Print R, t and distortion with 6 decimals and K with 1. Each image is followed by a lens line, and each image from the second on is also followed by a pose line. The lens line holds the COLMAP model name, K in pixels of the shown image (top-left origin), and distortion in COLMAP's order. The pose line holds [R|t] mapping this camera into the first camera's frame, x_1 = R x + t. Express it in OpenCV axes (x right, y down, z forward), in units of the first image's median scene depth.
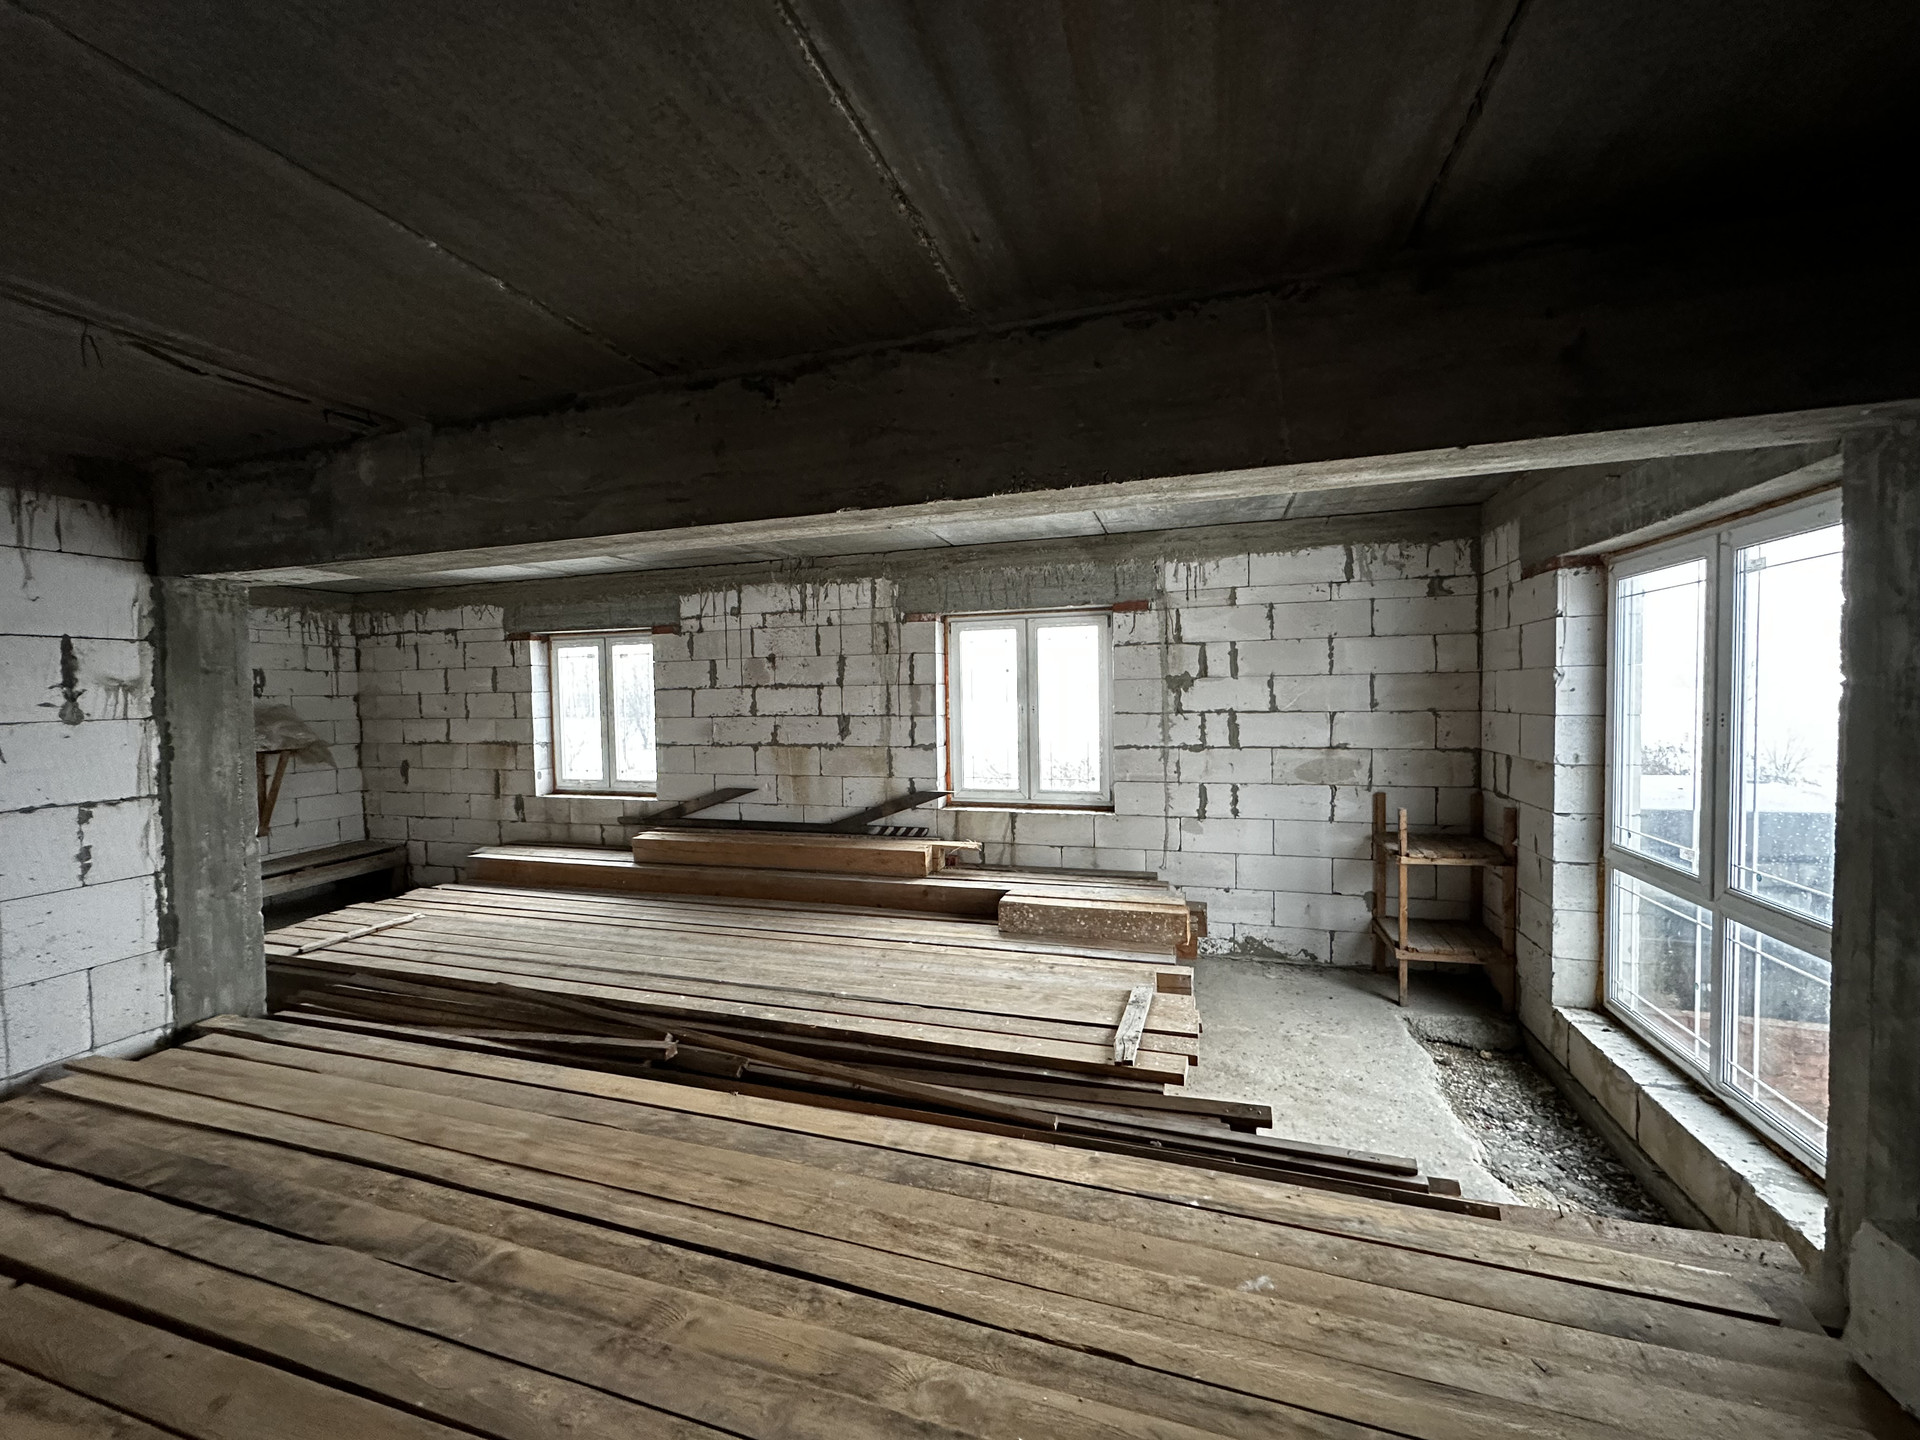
lens RADIAL K [[764.1, 0, 964.2], [0, 764.1, 723.8], [0, 0, 1]] dist [-0.002913, 0.000599]
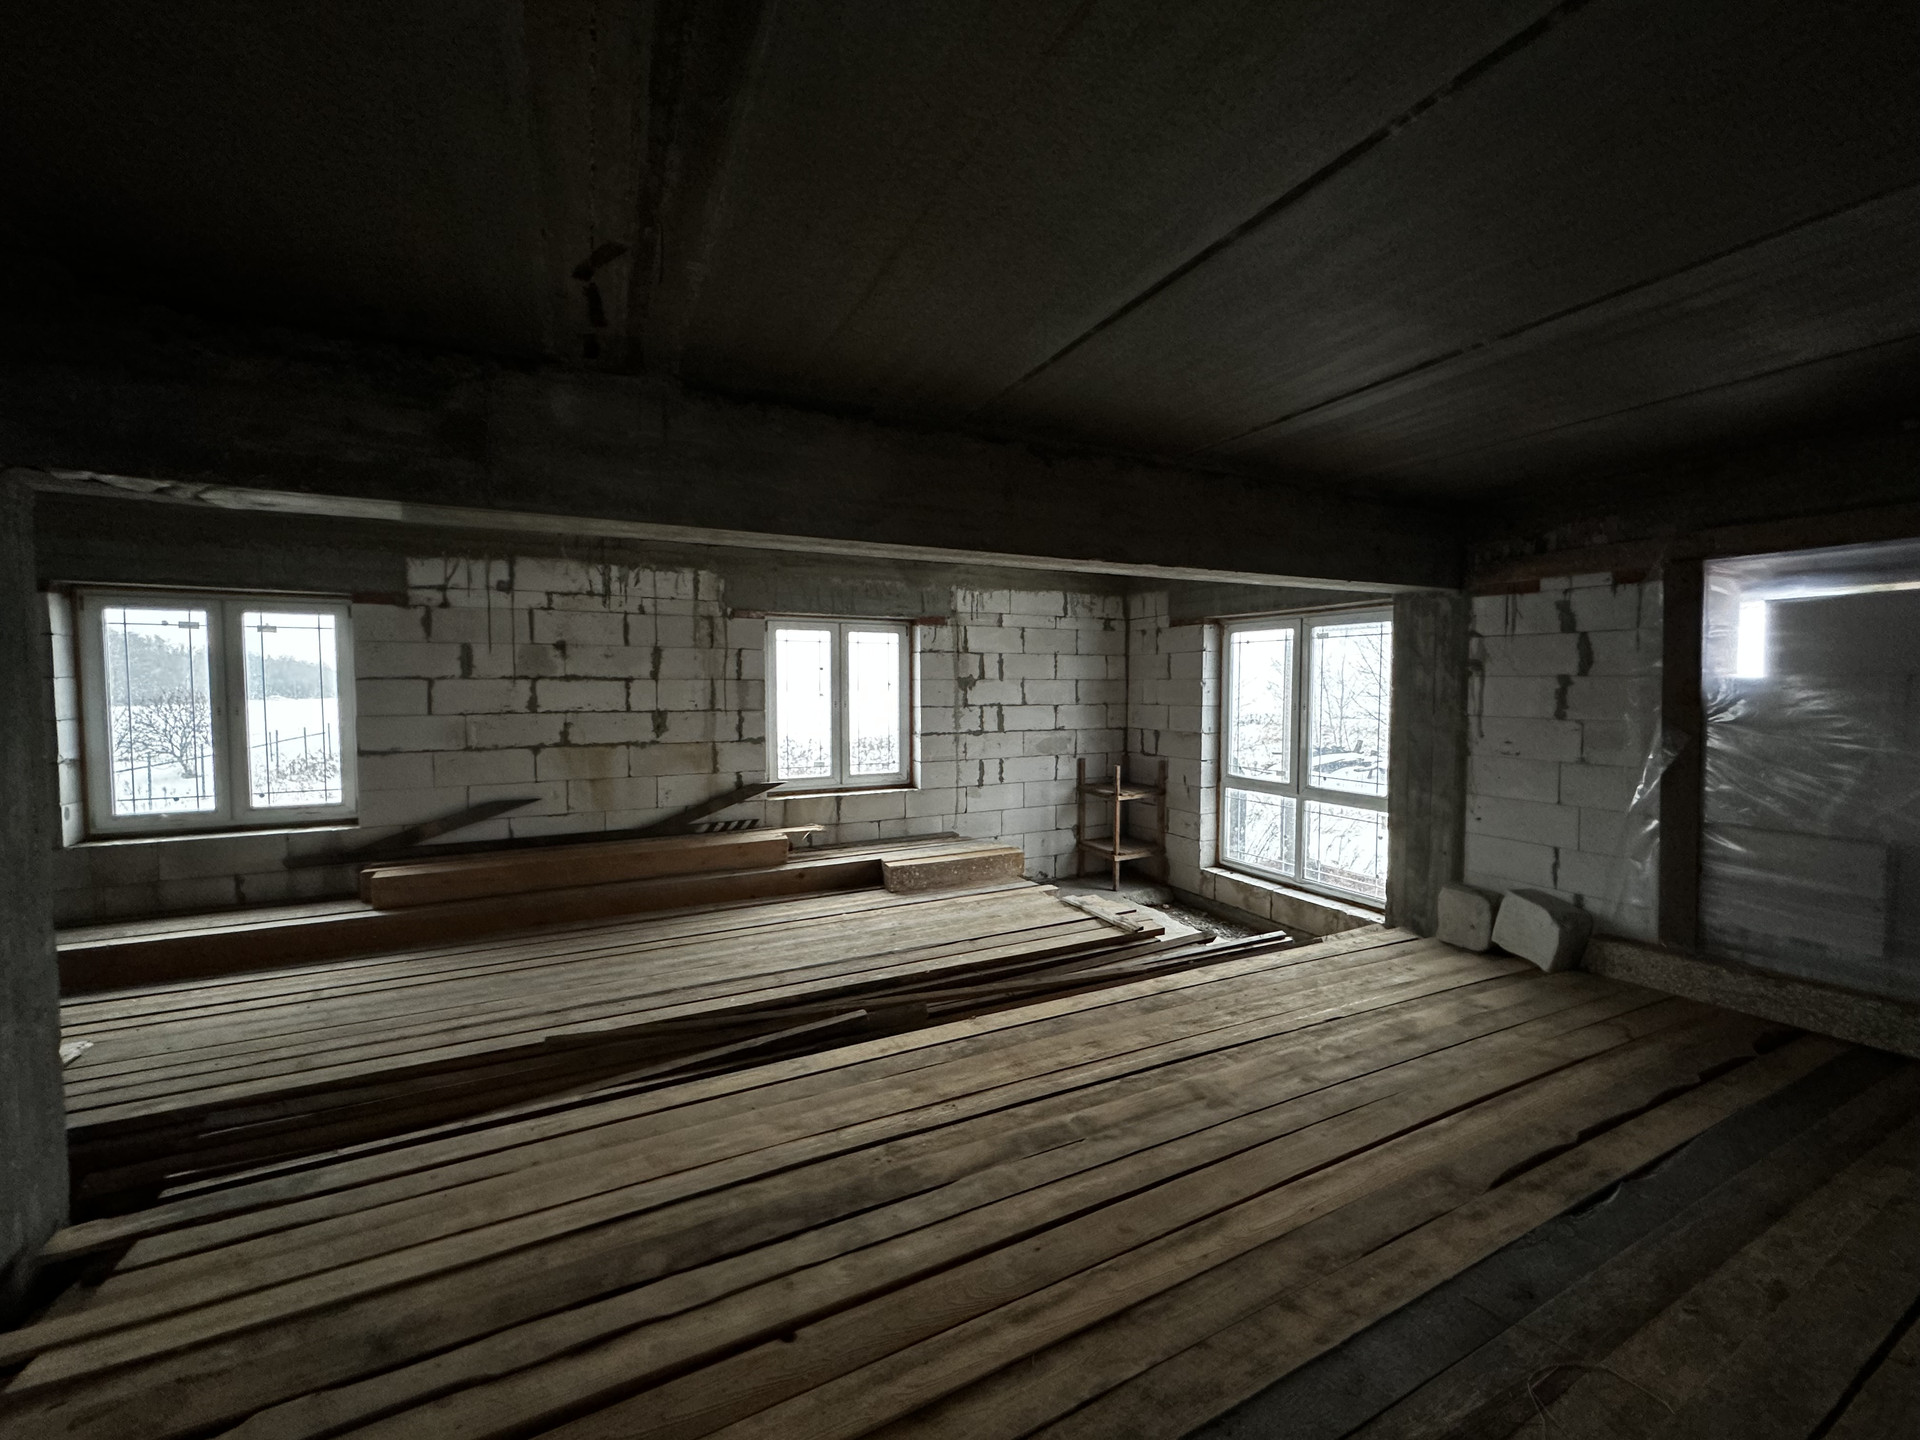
lens RADIAL K [[764.1, 0, 959.3], [0, 764.1, 726.0], [0, 0, 1]] dist [-0.002913, 0.000599]
pose [[0.717950, -0.021732, 0.695755, -0.703265], [0.017303, 0.999761, 0.013372, 0.001848], [-0.695880, 0.002438, 0.718154, 0.085880]]
